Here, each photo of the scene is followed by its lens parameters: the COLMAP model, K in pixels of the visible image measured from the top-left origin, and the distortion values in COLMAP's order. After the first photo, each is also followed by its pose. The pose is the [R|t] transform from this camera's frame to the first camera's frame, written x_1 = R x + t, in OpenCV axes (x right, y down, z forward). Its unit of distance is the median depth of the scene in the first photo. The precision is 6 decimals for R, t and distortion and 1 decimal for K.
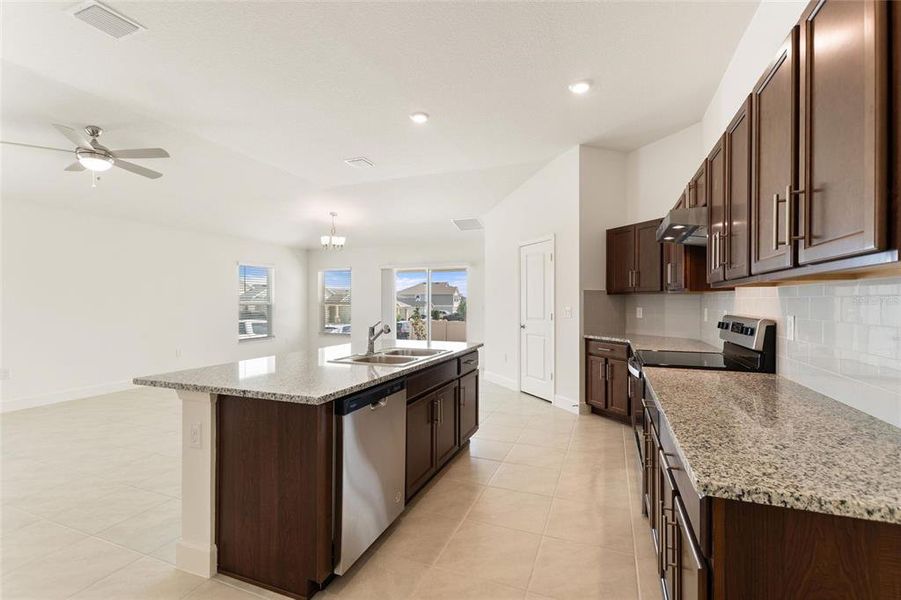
lens RADIAL K [[407.0, 0, 448.8], [0, 407.0, 300.0], [0, 0, 1]] dist [0.005618, -0.001259]
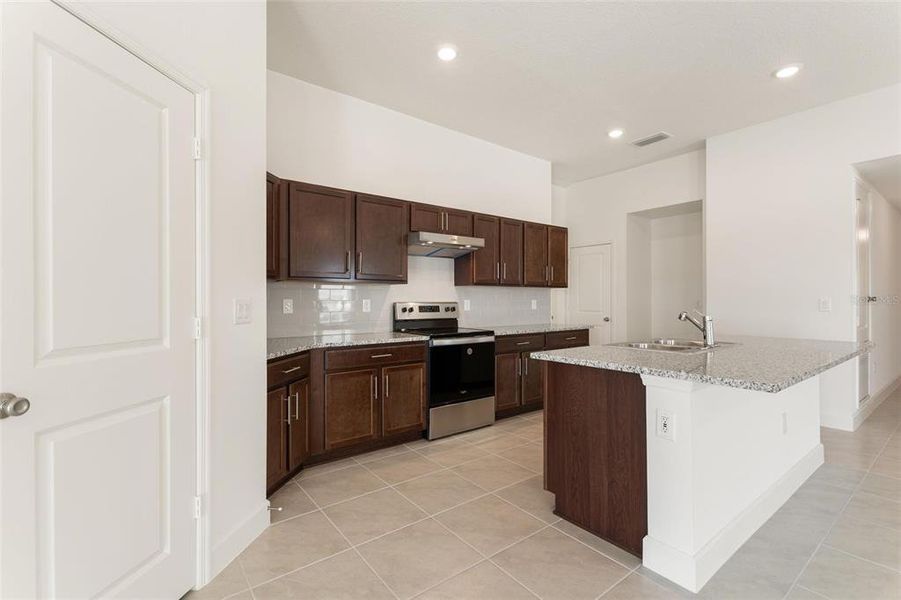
lens RADIAL K [[407.0, 0, 449.0], [0, 407.0, 301.5], [0, 0, 1]] dist [0.005618, -0.001259]
pose [[-0.861458, 0.006442, 0.507788, -0.101617], [0.004606, 0.999978, -0.004871, 0.025727], [-0.507808, -0.001858, -0.861468, 1.320354]]
